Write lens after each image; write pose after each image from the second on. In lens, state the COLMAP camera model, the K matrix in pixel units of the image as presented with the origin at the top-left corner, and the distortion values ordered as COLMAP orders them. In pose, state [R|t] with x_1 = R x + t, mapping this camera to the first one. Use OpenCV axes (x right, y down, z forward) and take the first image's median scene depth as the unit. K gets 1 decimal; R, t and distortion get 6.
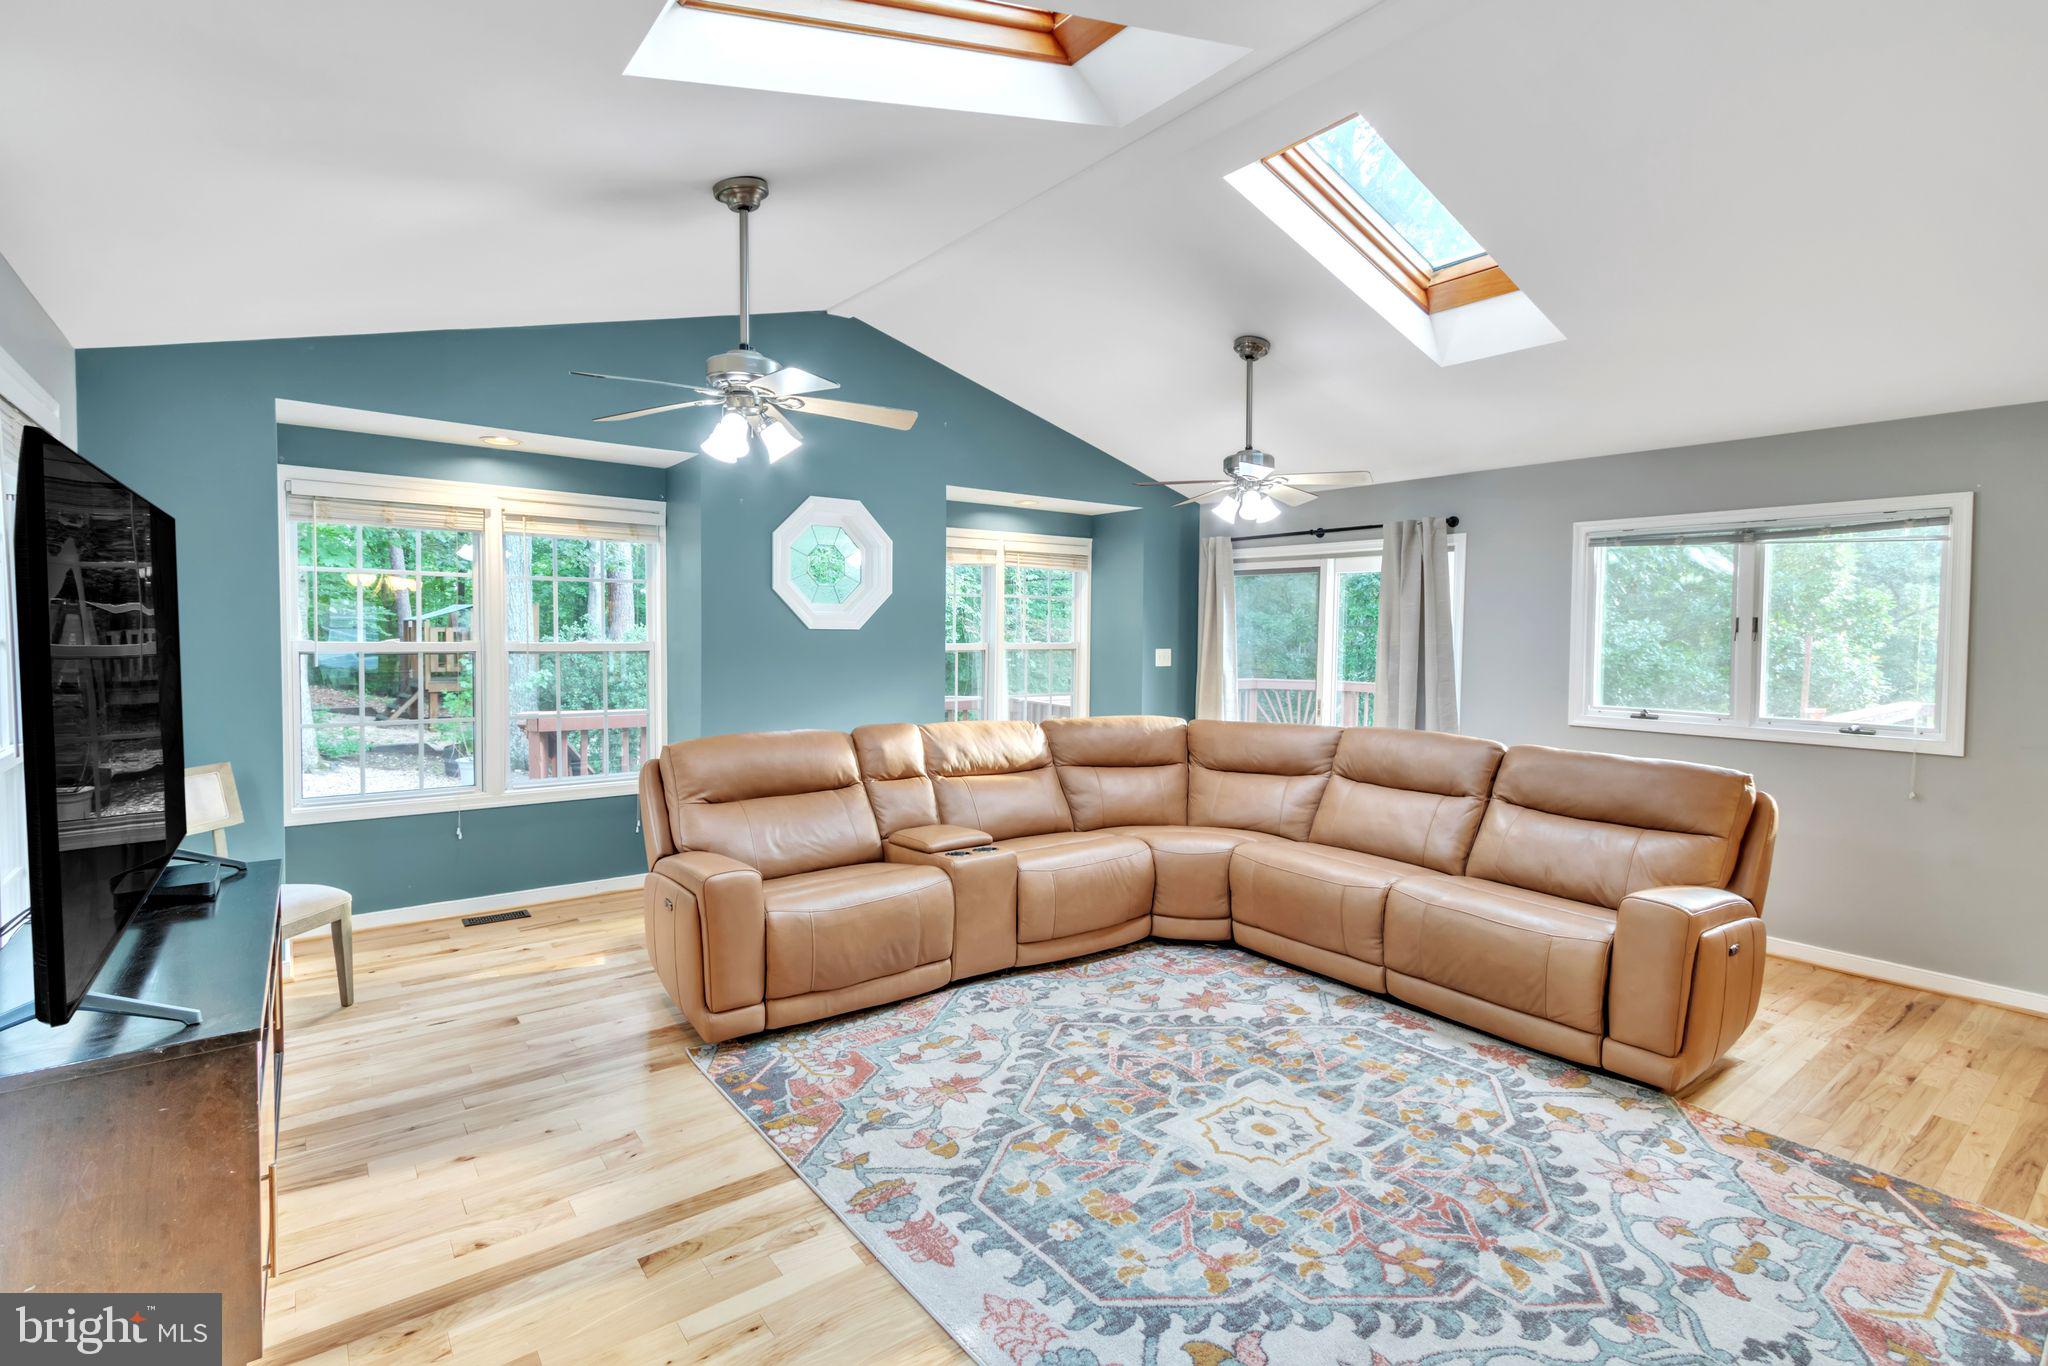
lens RADIAL K [[943.3, 0, 1014.7], [0, 943.3, 665.9], [0, 0, 1]] dist [-0.000430, -0.001453]
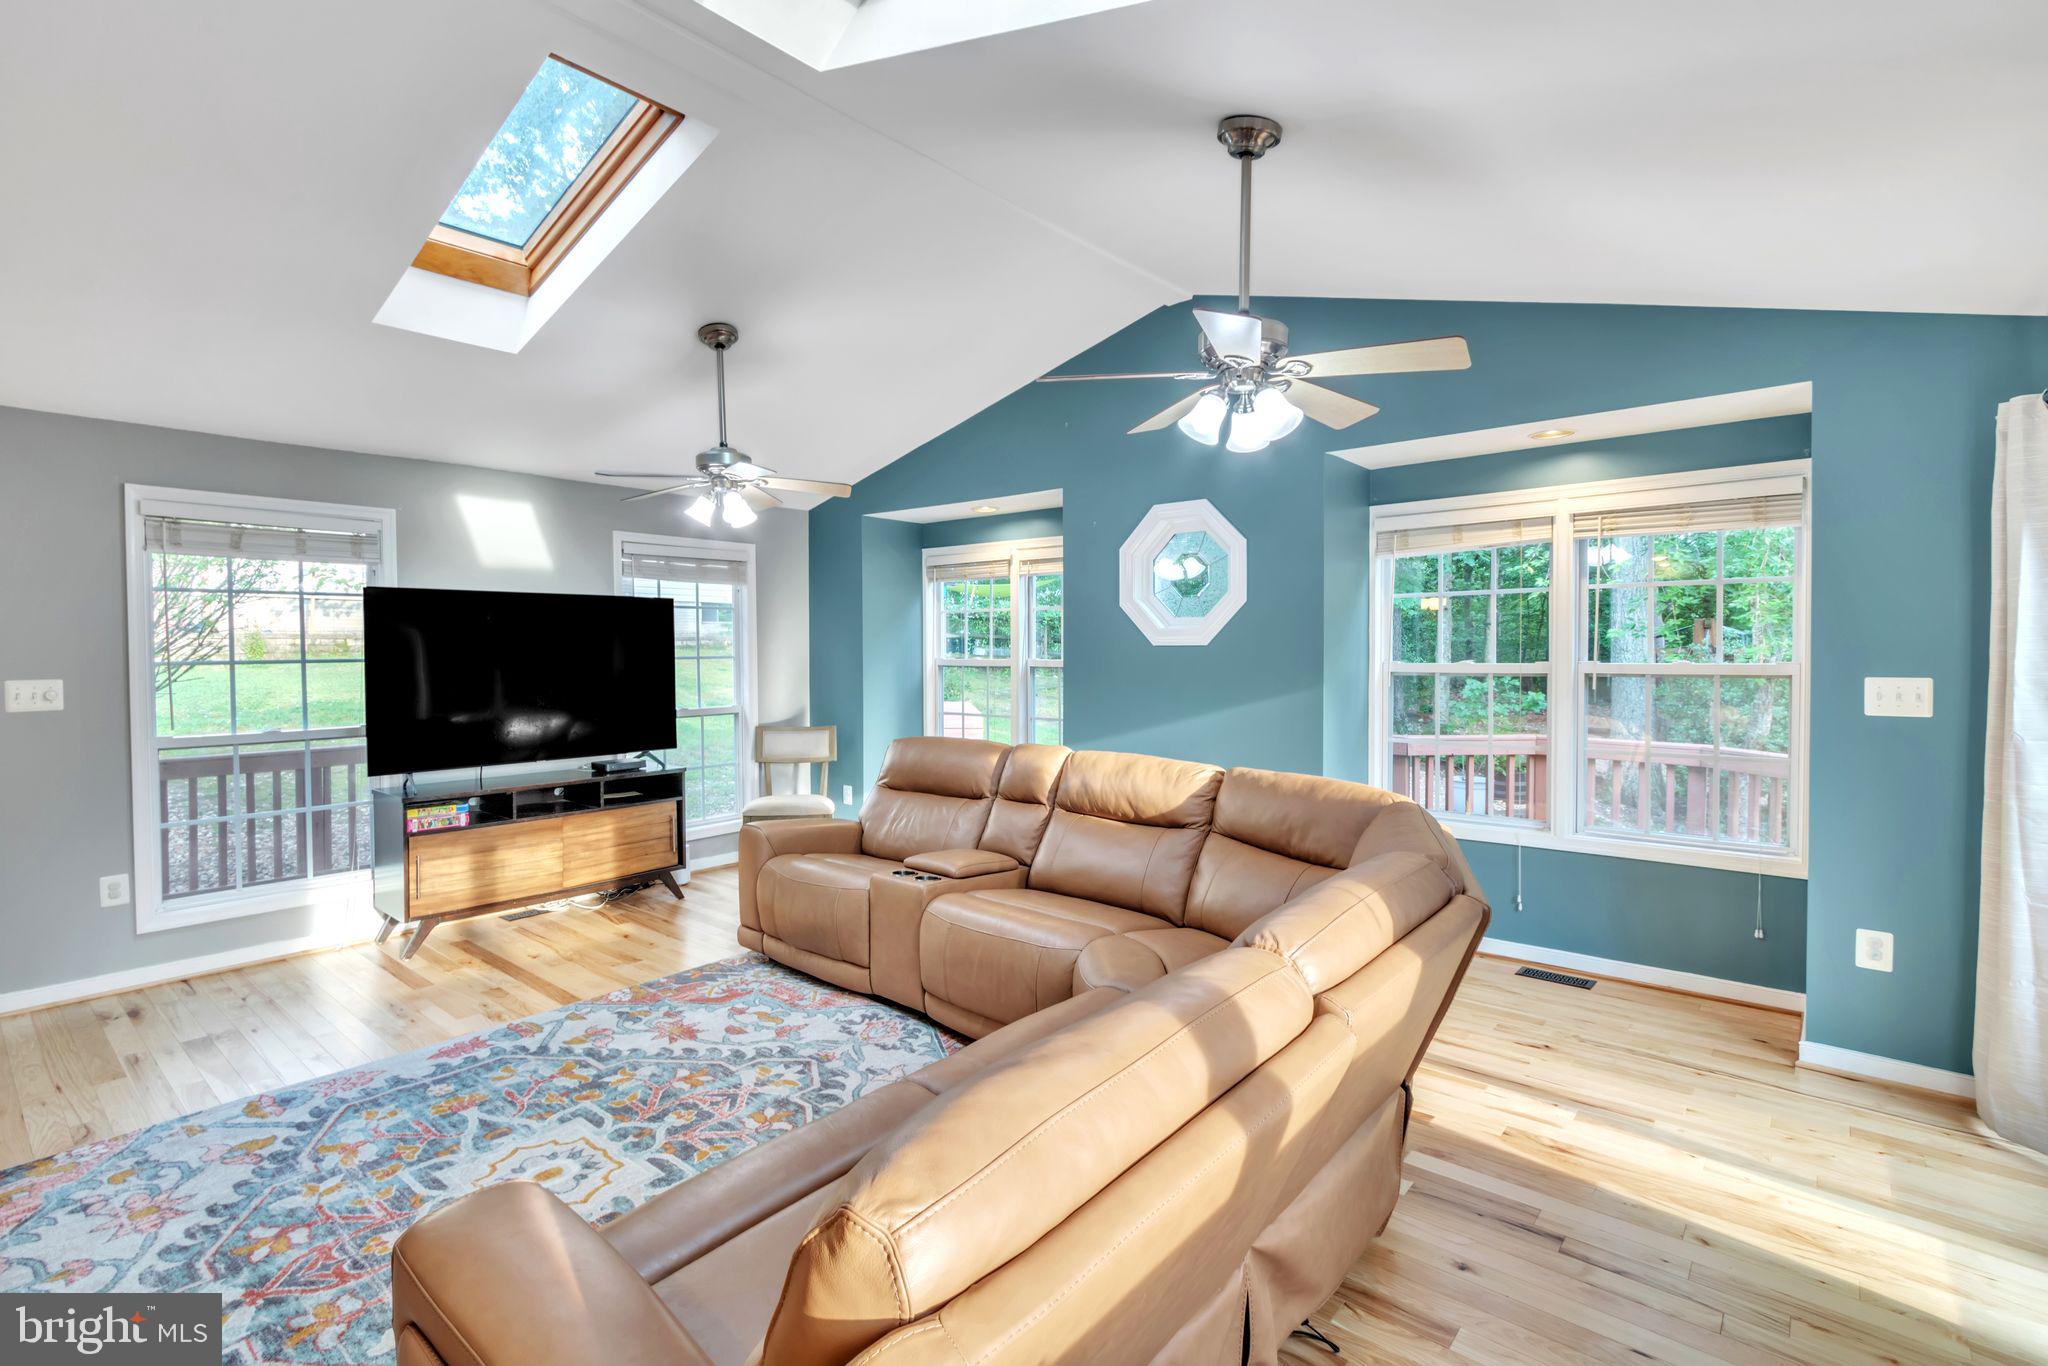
lens RADIAL K [[943.3, 0, 1012.6], [0, 943.3, 671.7], [0, 0, 1]] dist [-0.000430, -0.001453]
pose [[0.209413, 0.013217, -0.977738, 1.126024], [-0.030110, 0.999522, 0.007063, -0.025591], [0.977364, 0.027960, 0.209711, 1.098399]]
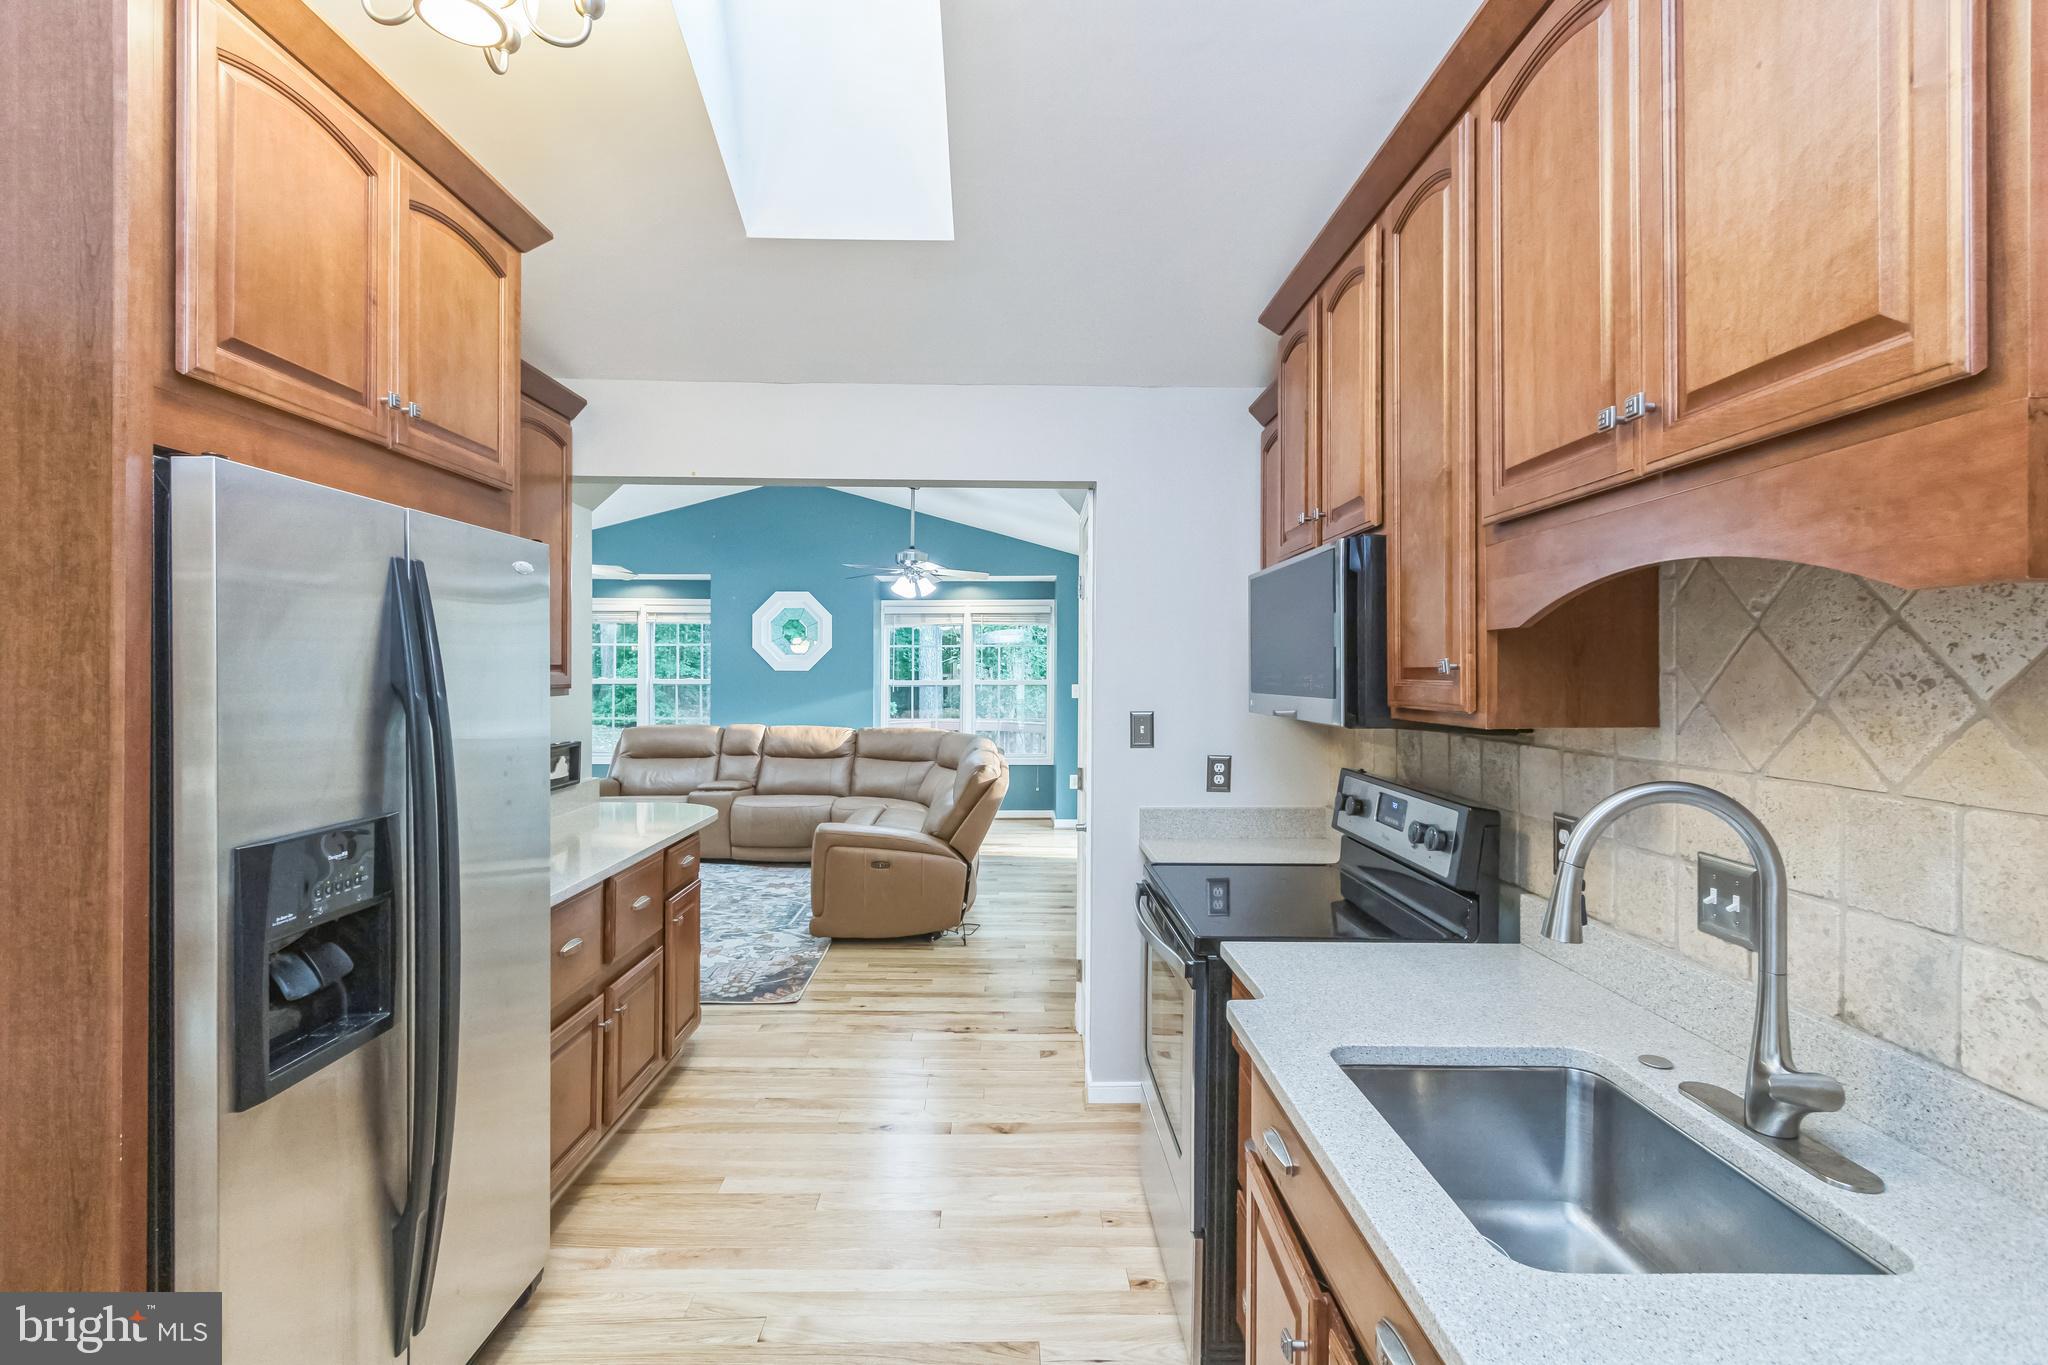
lens RADIAL K [[946.5, 0, 1010.5], [0, 946.5, 679.6], [0, 0, 1]] dist [-0.000918, 0.000003]
pose [[0.798870, -0.004871, -0.601484, 1.870368], [-0.016495, 0.999414, -0.030001, 0.033196], [0.601278, 0.033888, 0.798321, -0.152012]]
